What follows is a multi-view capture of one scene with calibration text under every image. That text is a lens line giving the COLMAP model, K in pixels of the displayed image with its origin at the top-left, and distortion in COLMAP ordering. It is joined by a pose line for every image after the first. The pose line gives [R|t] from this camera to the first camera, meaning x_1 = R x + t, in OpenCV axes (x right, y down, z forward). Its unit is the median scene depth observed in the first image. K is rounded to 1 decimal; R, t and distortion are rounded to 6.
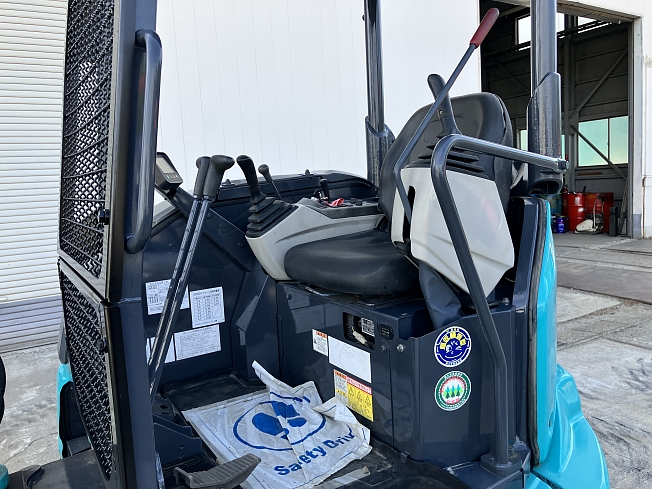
lens RADIAL K [[536.0, 0, 323.4], [0, 536.0, 239.0], [0, 0, 1]] dist [0.023706, -0.017089]
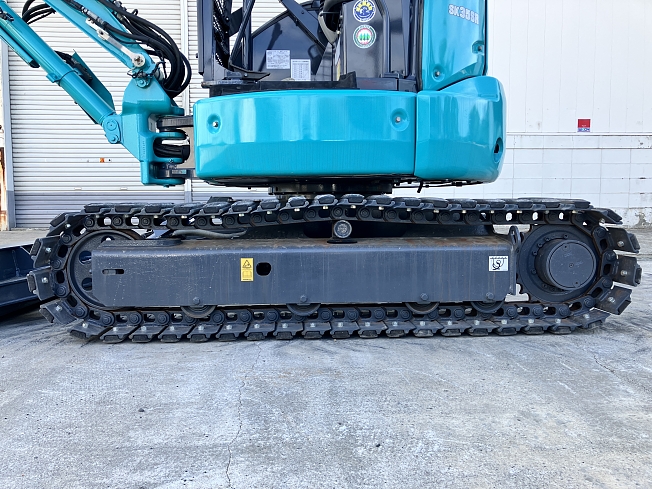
lens RADIAL K [[538.5, 0, 316.5], [0, 538.5, 243.3], [0, 0, 1]] dist [0.009239, 0.007585]
pose [[0.875374, 0.086506, -0.475644, 0.144076], [-0.093570, 0.995573, 0.008862, 0.136931], [0.474305, 0.036749, 0.879593, -0.095082]]
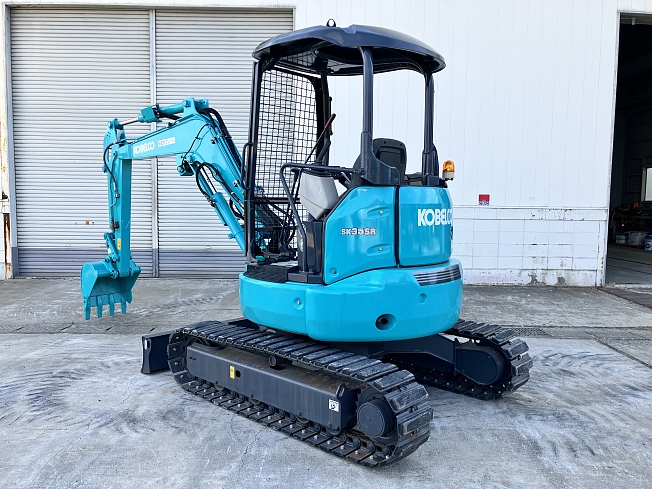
lens RADIAL K [[538.2, 0, 320.9], [0, 538.2, 246.5], [0, 0, 1]] dist [0.009812, 0.000619]
pose [[0.848127, 0.108072, -0.518654, 0.369767], [-0.113359, 0.993319, 0.021609, 0.018307], [0.517524, 0.040467, 0.854711, -0.173822]]
